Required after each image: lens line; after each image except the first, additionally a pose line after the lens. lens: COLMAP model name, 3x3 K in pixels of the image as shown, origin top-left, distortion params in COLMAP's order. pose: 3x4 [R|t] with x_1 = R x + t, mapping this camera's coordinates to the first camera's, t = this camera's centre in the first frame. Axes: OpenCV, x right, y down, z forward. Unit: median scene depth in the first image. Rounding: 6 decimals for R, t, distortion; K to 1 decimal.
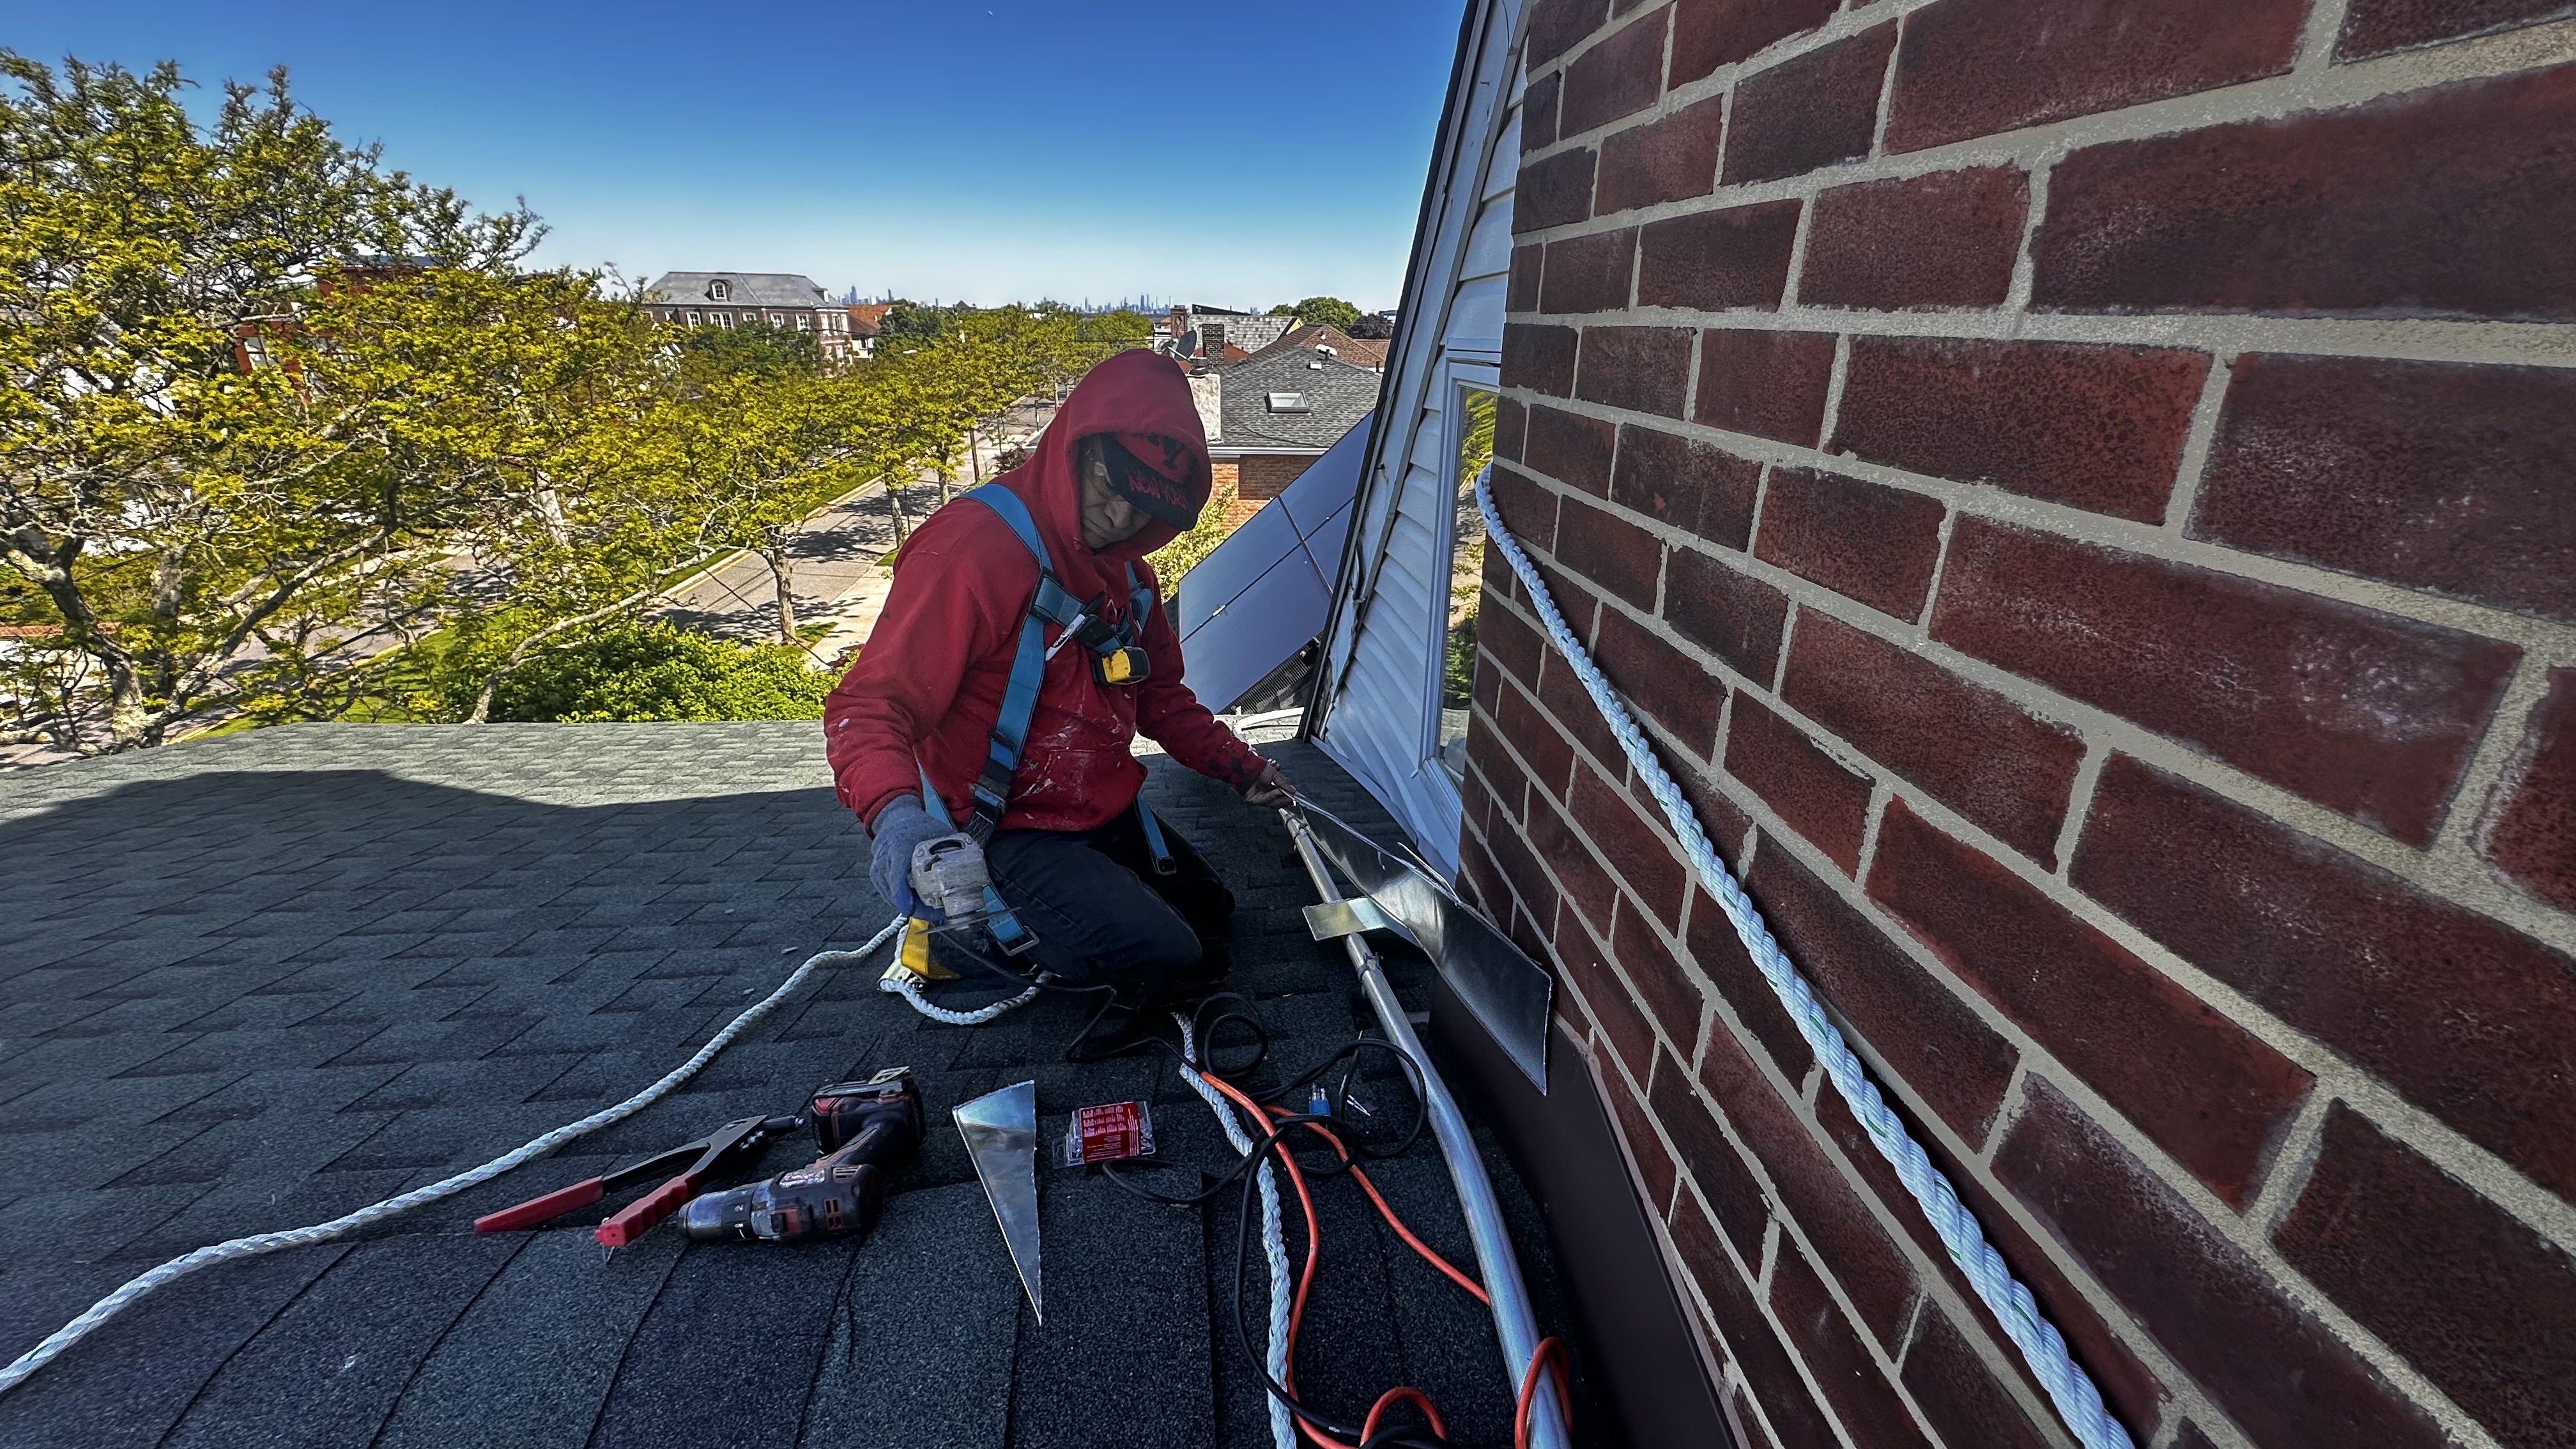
lens RADIAL K [[1022.3, 0, 1294.6], [0, 1022.3, 731.8], [0, 0, 1]] dist [-0.000653, -0.000436]
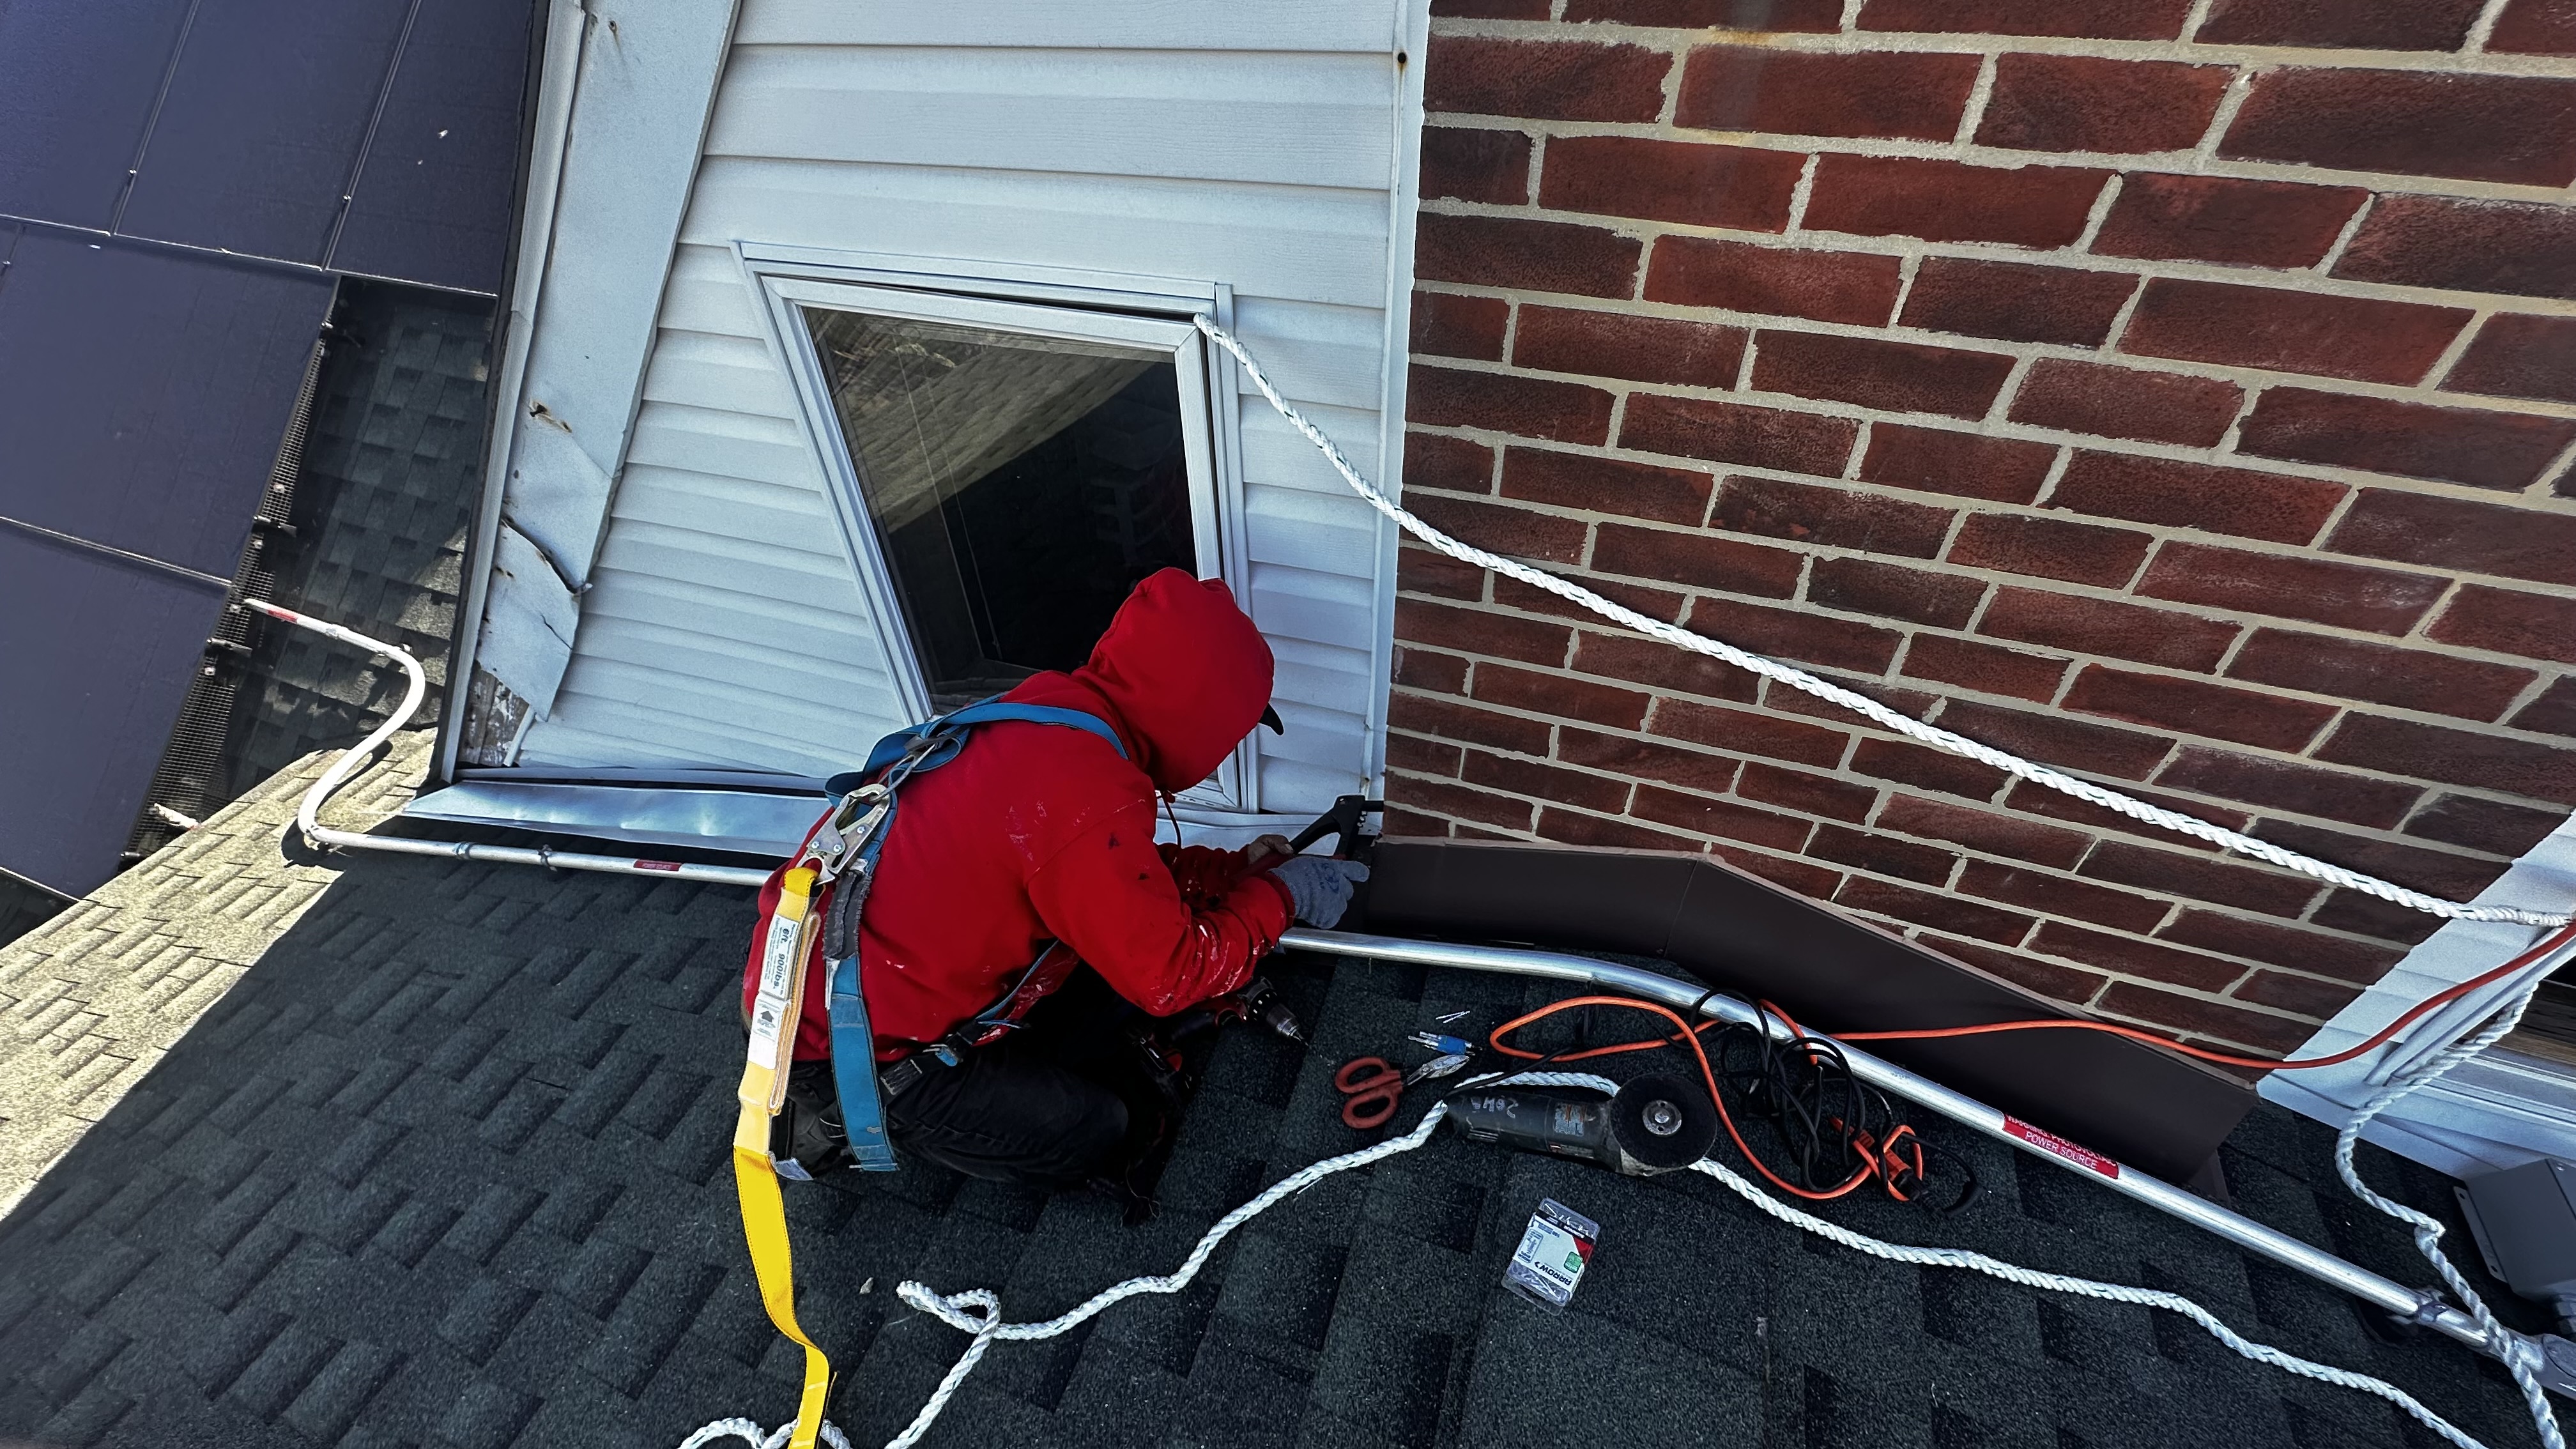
lens RADIAL K [[1022.3, 0, 1297.6], [0, 1022.3, 720.5], [0, 0, 1]] dist [-0.000653, -0.000436]
pose [[0.432033, -0.615414, 0.659252, -1.403238], [0.356233, 0.788001, 0.502148, -1.354762], [-0.828520, 0.017902, 0.559673, 1.151022]]
